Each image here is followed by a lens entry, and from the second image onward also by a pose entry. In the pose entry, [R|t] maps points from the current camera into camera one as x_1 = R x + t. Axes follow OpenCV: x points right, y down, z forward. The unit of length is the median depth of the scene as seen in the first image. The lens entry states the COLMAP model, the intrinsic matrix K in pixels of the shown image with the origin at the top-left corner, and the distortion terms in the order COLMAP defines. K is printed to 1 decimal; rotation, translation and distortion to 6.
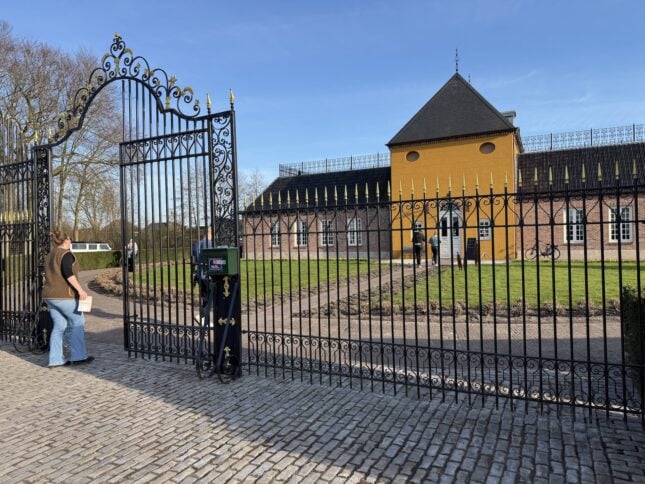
lens RADIAL K [[462.0, 0, 322.5], [0, 462.0, 242.0], [0, 0, 1]] dist [0.002748, 0.000027]
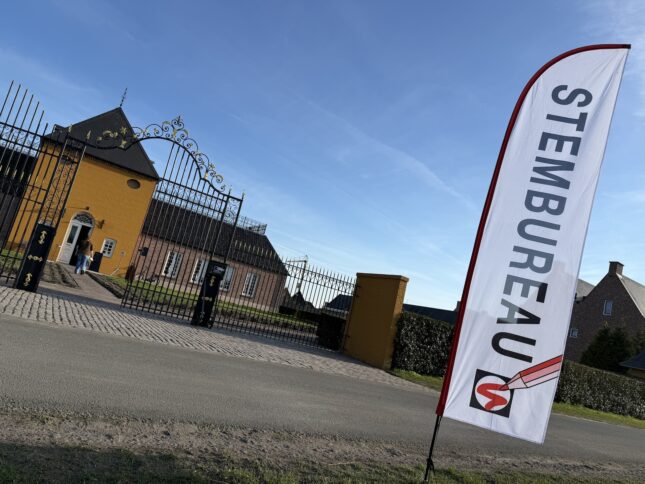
lens RADIAL K [[462.0, 0, 322.5], [0, 462.0, 242.0], [0, 0, 1]] dist [0.002748, 0.000027]
pose [[0.495399, 0.284717, 0.820680, -1.446499], [-0.250741, 0.951415, -0.178714, 0.152479], [-0.831690, -0.117244, 0.542720, -0.389770]]
